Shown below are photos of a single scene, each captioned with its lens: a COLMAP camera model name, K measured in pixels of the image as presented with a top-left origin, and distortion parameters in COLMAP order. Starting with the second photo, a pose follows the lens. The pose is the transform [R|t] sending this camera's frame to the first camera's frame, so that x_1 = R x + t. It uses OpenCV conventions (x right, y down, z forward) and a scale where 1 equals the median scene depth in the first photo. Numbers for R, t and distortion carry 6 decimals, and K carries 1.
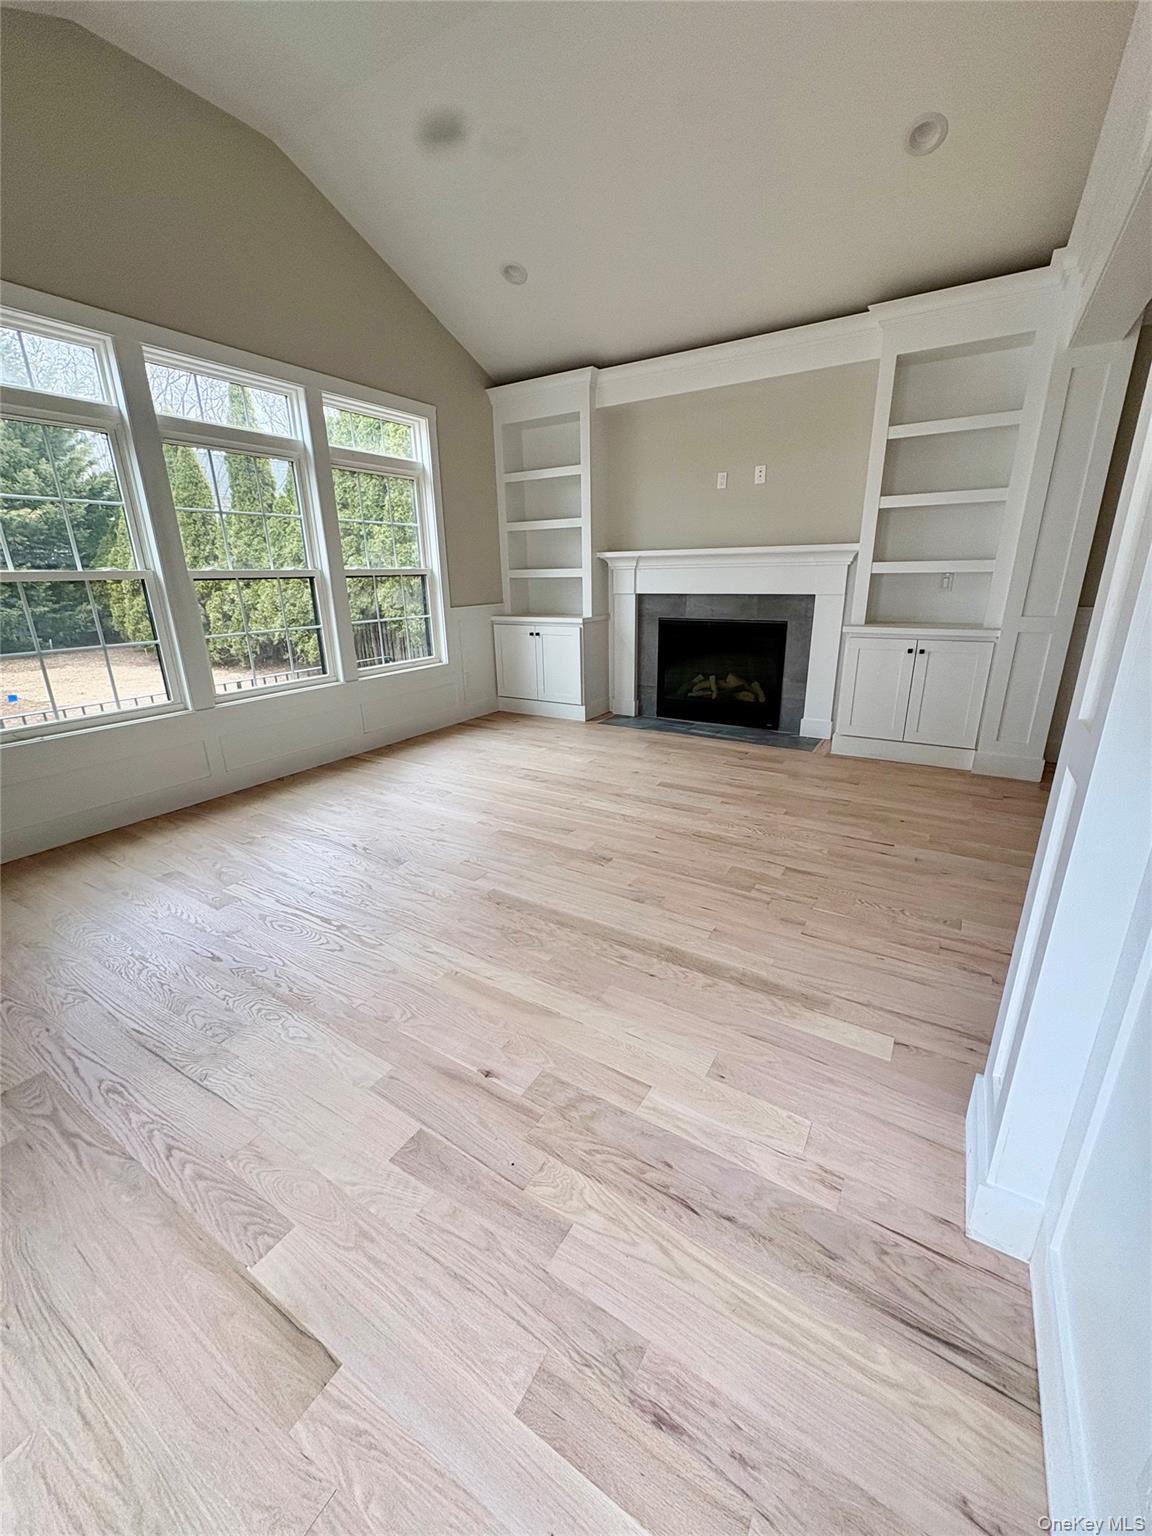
lens RADIAL K [[608.1, 0, 578.8], [0, 608.1, 766.1], [0, 0, 1]] dist [-0.001164, -0.000349]
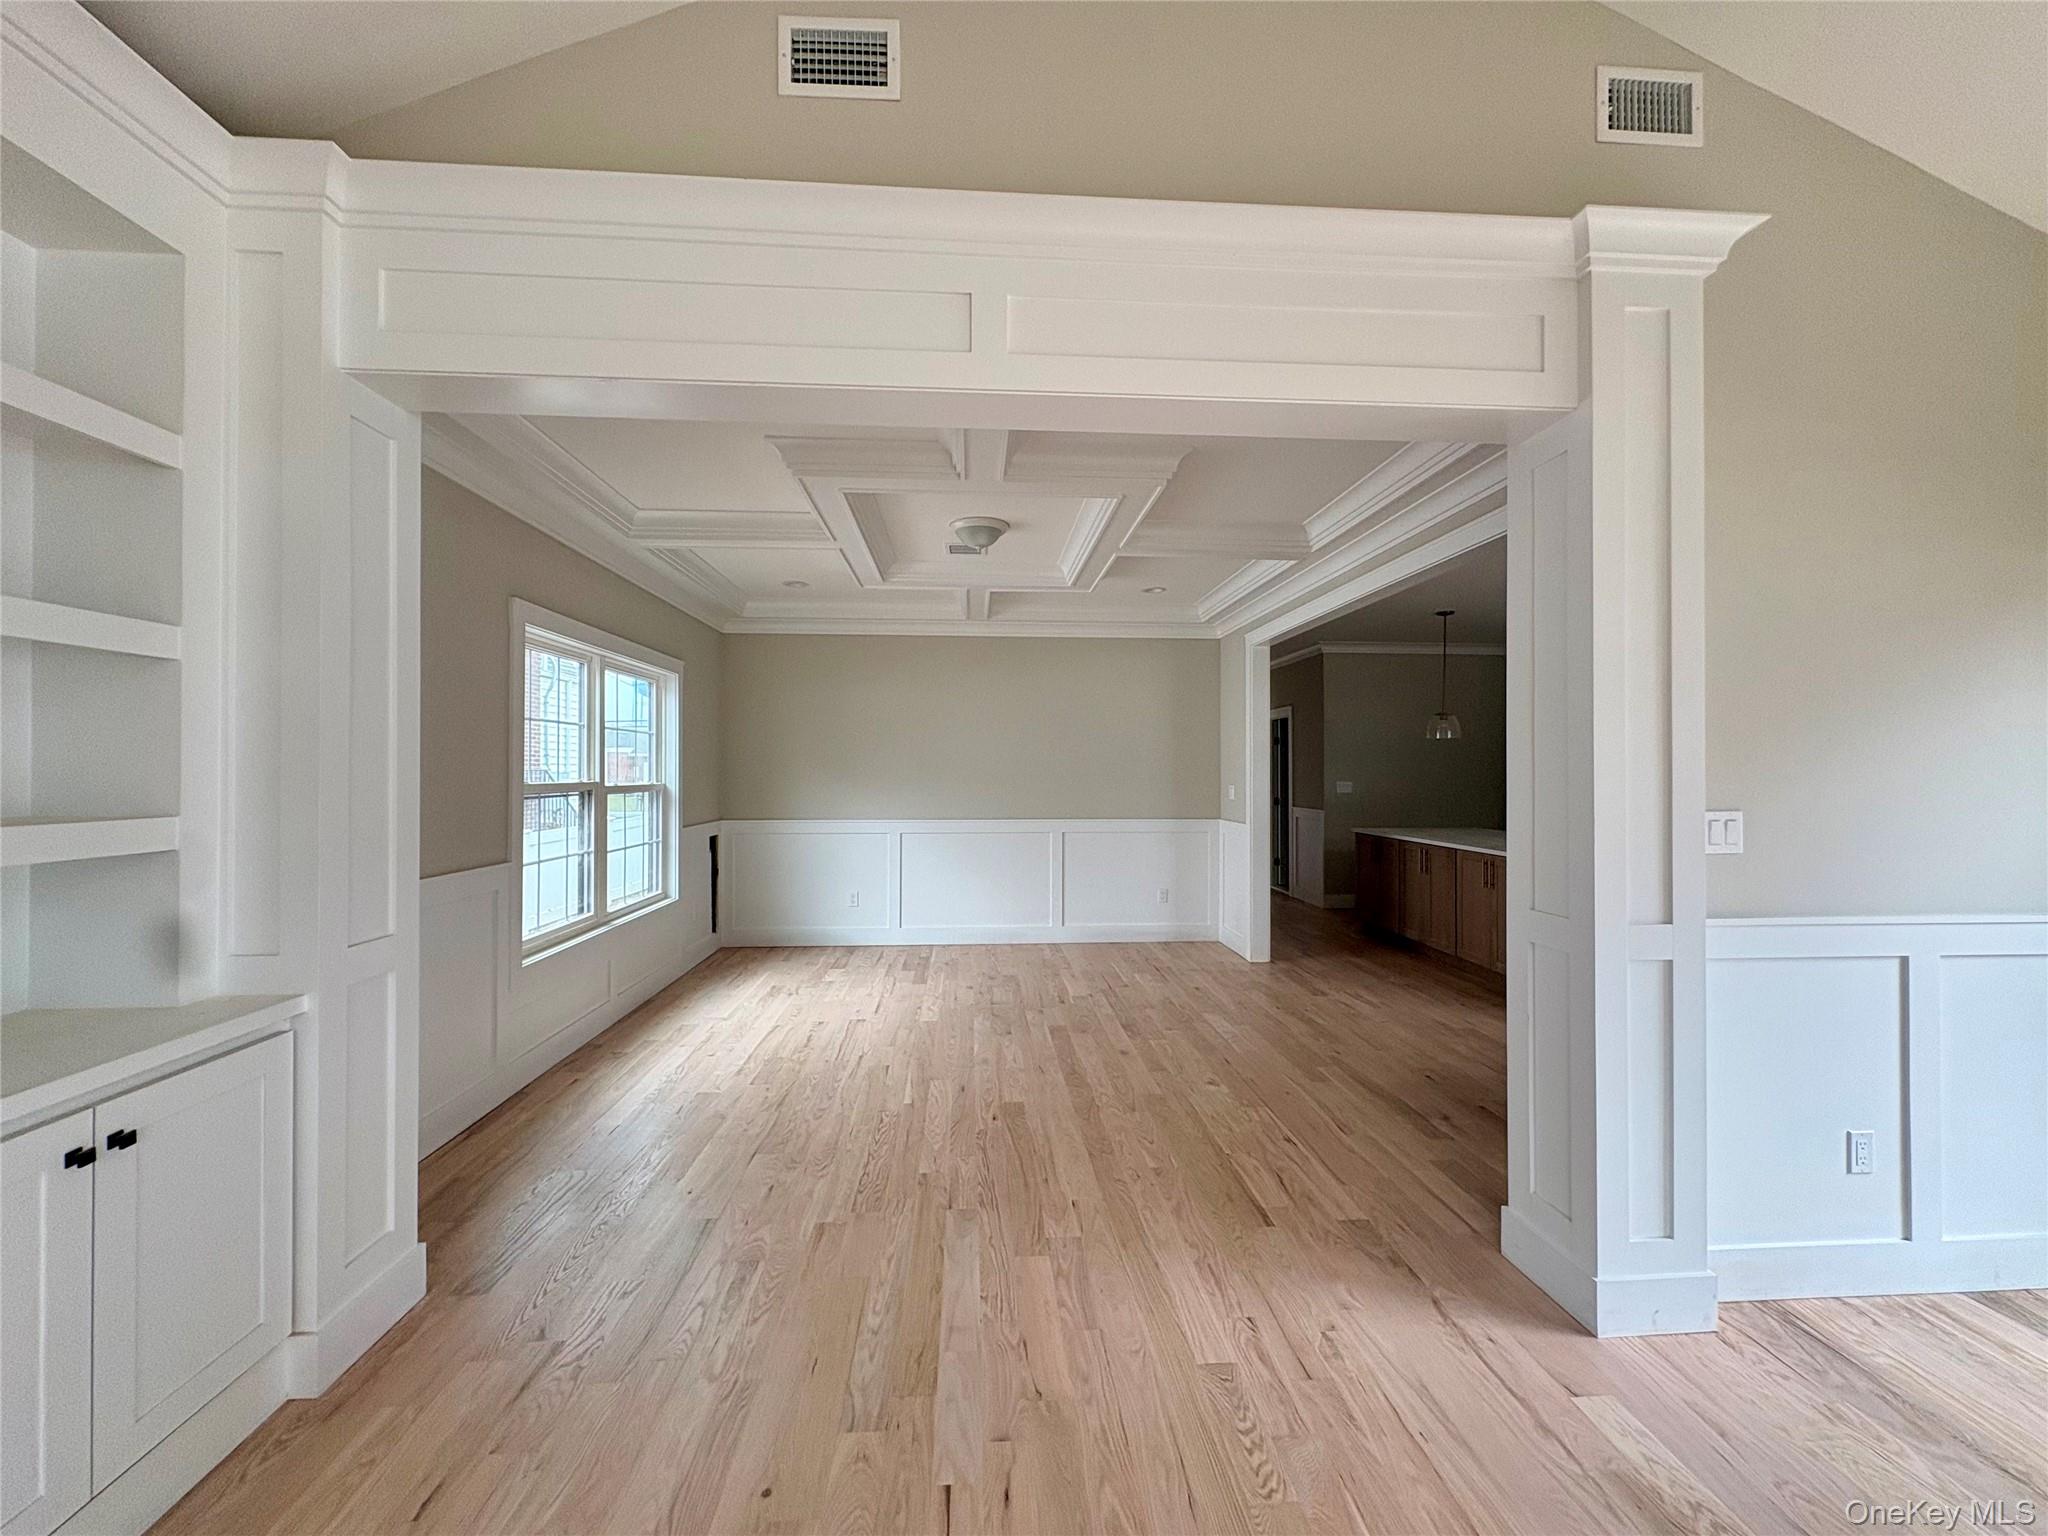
lens RADIAL K [[810.8, 0, 1023.4], [0, 810.8, 772.0], [0, 0, 1]] dist [-0.001164, -0.000349]
pose [[-0.578541, 0.022283, 0.815349, 0.033124], [0.257966, 0.953314, 0.156990, -0.332422], [-0.773785, 0.301158, -0.557279, 0.937766]]
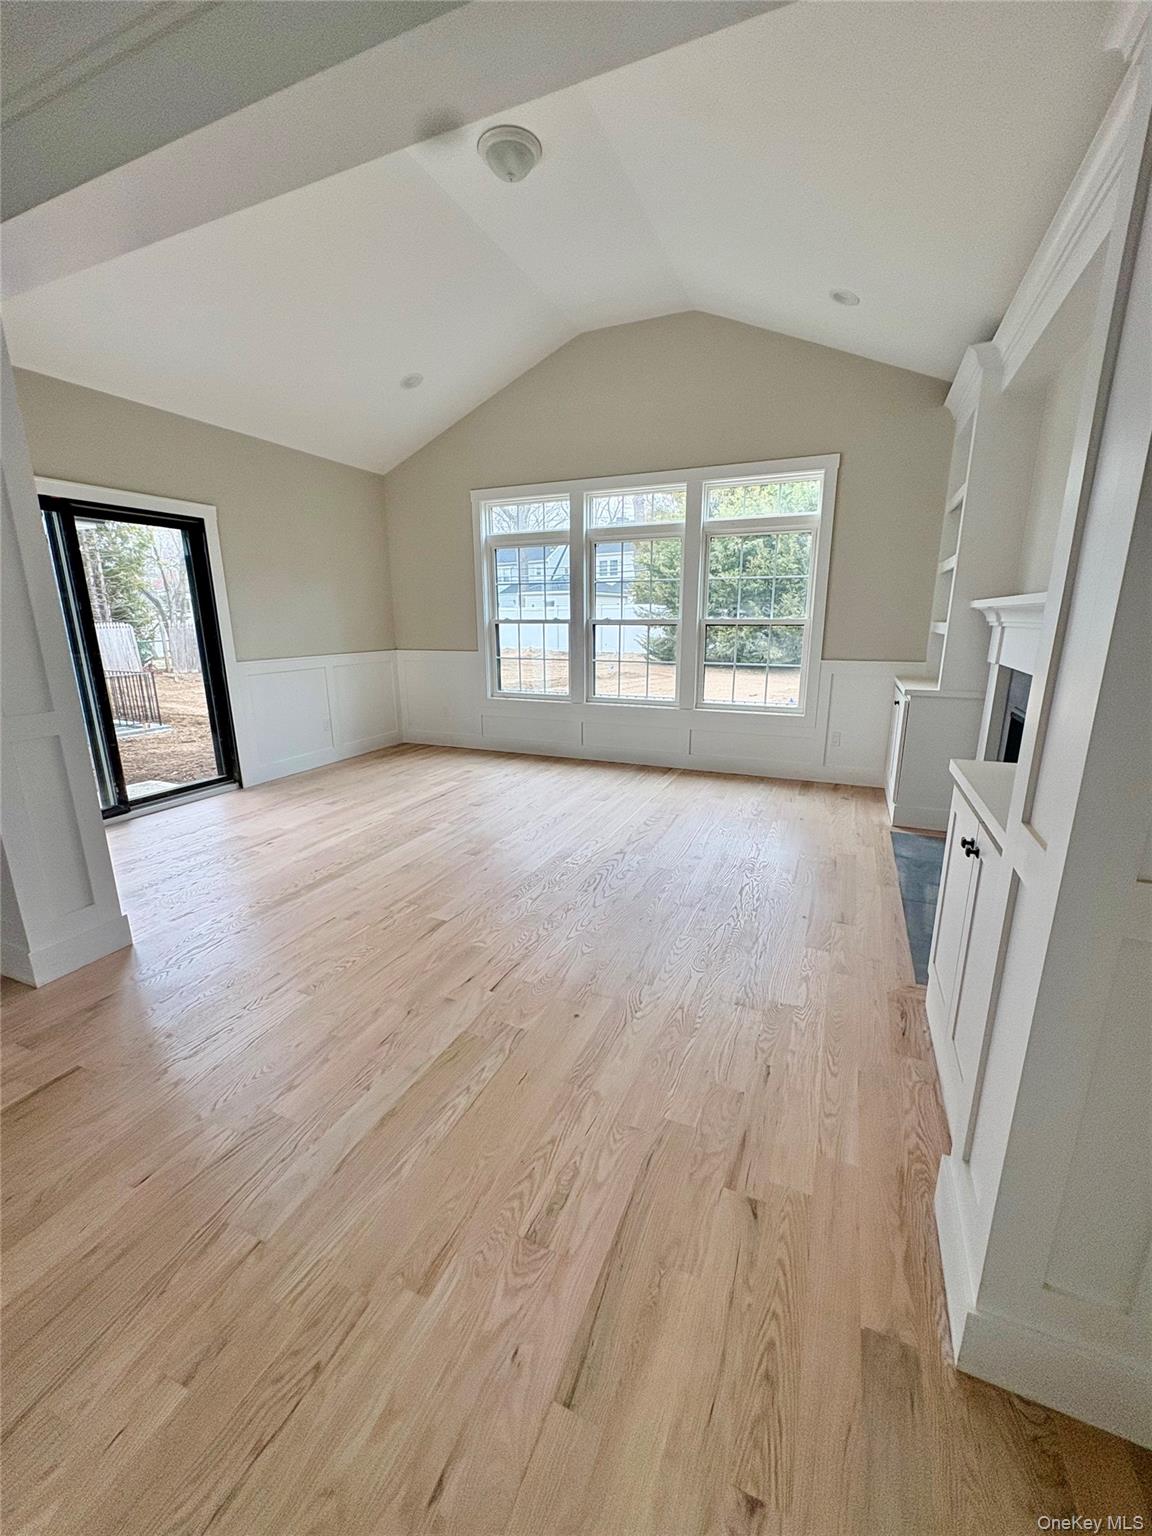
lens RADIAL K [[608.1, 0, 576.2], [0, 608.1, 767.7], [0, 0, 1]] dist [-0.001164, -0.000349]
pose [[0.137416, 0.255488, -0.956997, 1.007049], [-0.299141, 0.931753, 0.205795, -0.273750], [0.944262, 0.257997, 0.204464, 0.730042]]
